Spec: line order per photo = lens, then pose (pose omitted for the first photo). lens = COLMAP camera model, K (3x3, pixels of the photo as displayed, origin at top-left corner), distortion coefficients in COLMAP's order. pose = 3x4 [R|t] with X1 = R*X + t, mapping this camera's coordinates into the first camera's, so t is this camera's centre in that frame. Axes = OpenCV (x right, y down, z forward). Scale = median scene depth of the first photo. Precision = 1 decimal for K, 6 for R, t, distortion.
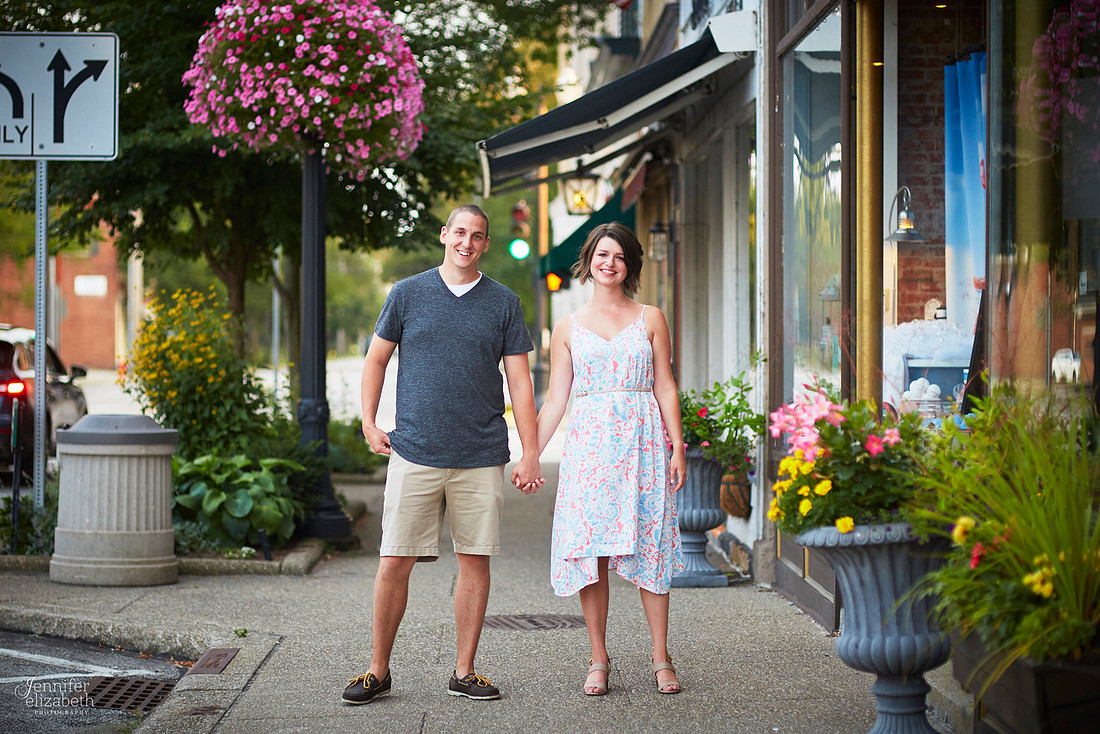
lens RADIAL K [[2296.4, 0, 522.3], [0, 2296.4, 367.0], [0, 0, 1]] dist [-0.103656, 0.028125]
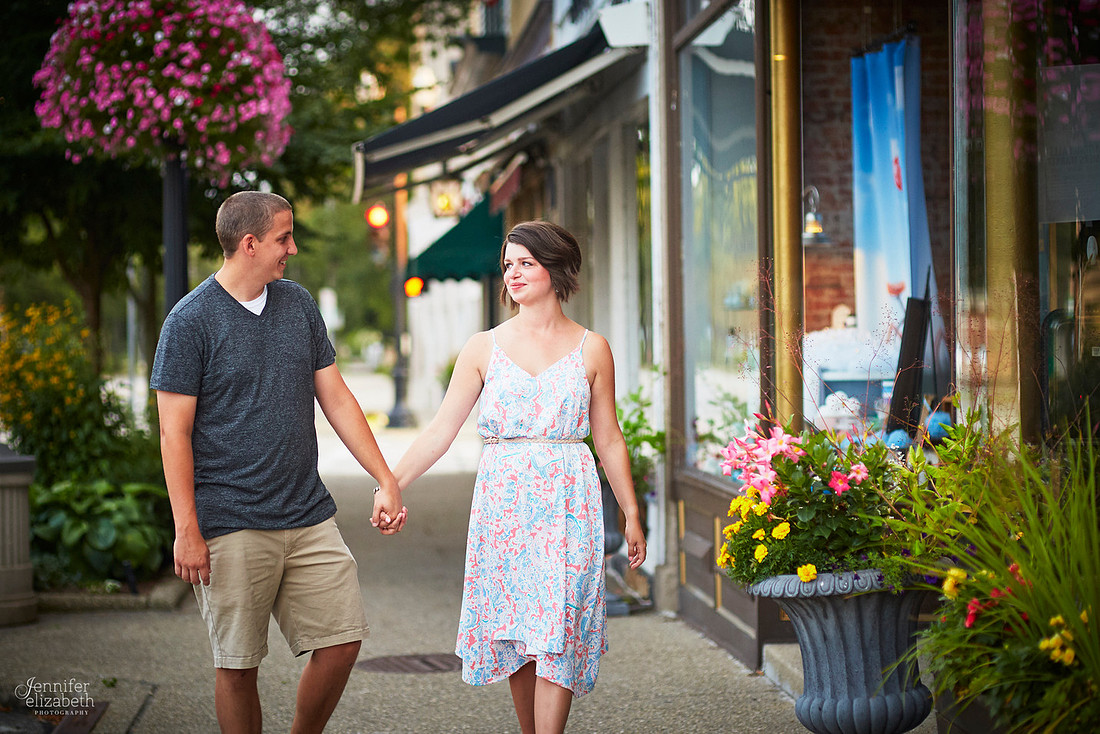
lens RADIAL K [[2296.4, 0, 522.3], [0, 2296.4, 367.0], [0, 0, 1]] dist [-0.103656, 0.028125]
pose [[0.997848, -0.014613, 0.063927, -0.011849], [0.014670, 0.999892, -0.000411, -0.005837], [-0.063914, 0.001348, 0.997955, 0.062449]]
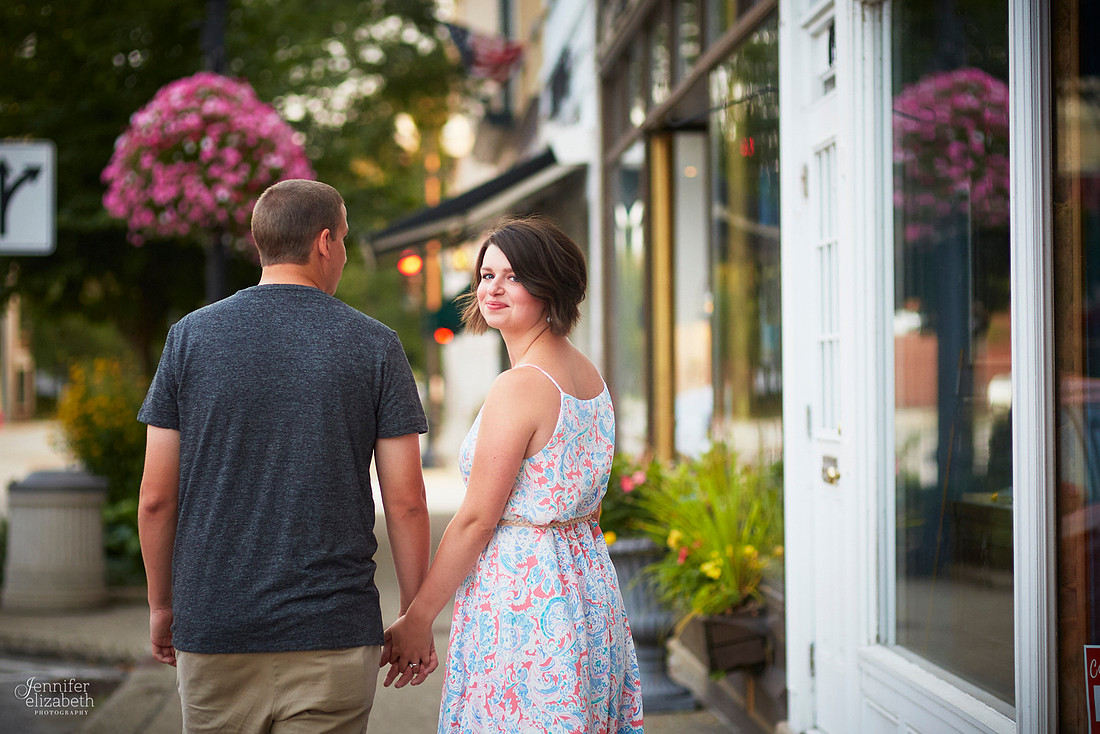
lens RADIAL K [[2414.6, 0, 550.0], [0, 2414.6, 367.0], [0, 0, 1]] dist [0.039002, -1.503542]
pose [[0.998458, -0.009584, 0.054672, 0.010411], [0.010601, 0.999775, -0.018351, -0.006301], [-0.054484, 0.018902, 0.998336, -0.267575]]
